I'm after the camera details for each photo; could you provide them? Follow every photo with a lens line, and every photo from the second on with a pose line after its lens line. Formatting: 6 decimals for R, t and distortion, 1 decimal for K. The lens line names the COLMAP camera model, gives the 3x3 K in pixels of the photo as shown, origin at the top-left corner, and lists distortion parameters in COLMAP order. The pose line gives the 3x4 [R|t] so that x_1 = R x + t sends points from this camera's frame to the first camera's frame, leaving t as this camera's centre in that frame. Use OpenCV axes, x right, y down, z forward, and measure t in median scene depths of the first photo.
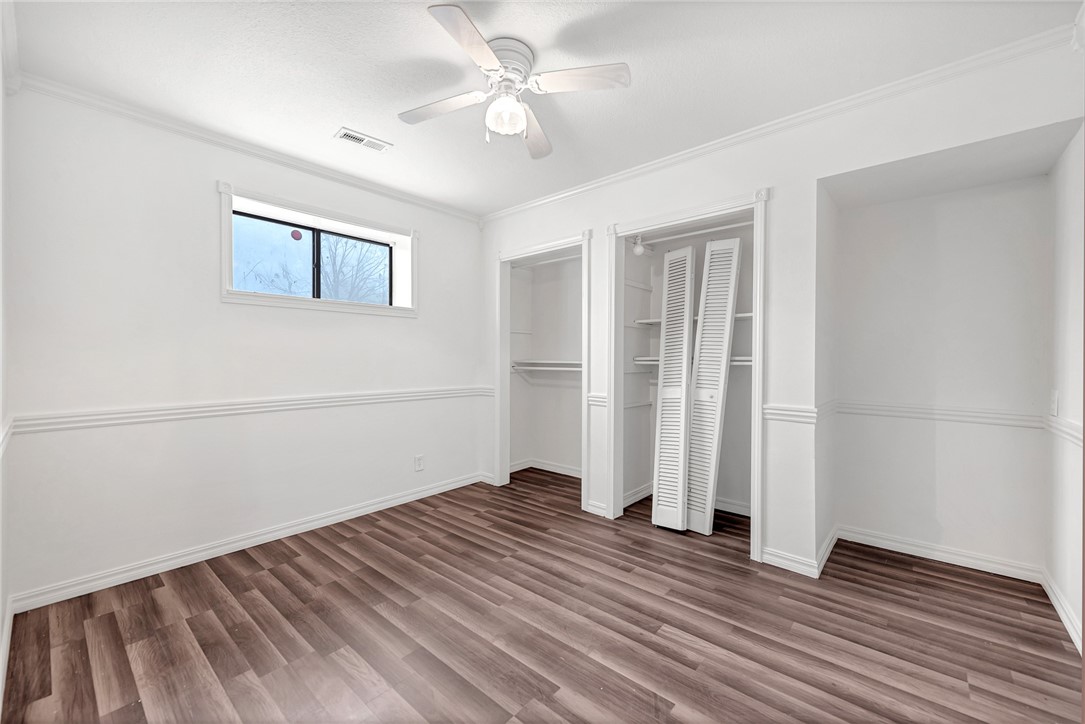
lens RADIAL K [[435.7, 0, 543.5], [0, 435.7, 363.3], [0, 0, 1]] dist [0.007950, -0.001370]
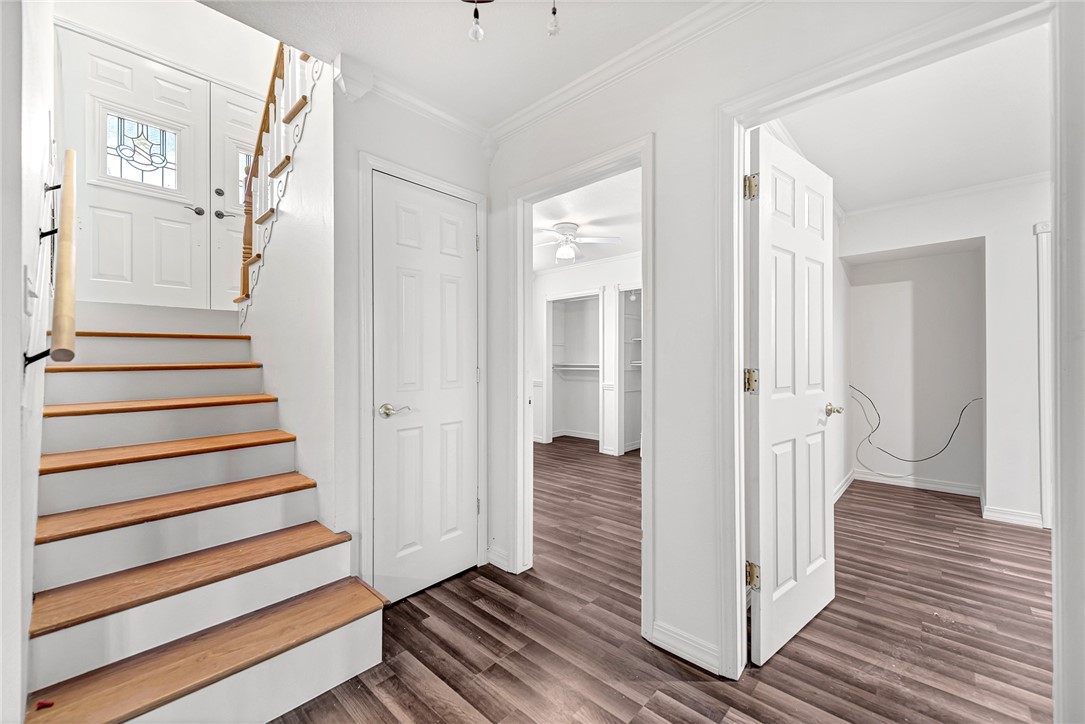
lens RADIAL K [[435.7, 0, 540.4], [0, 435.7, 359.9], [0, 0, 1]] dist [0.007950, -0.001370]
pose [[0.999221, -0.001275, -0.039453, -0.072452], [0.000693, 0.999890, -0.014782, 0.004026], [0.039467, 0.014744, 0.999112, -0.688297]]
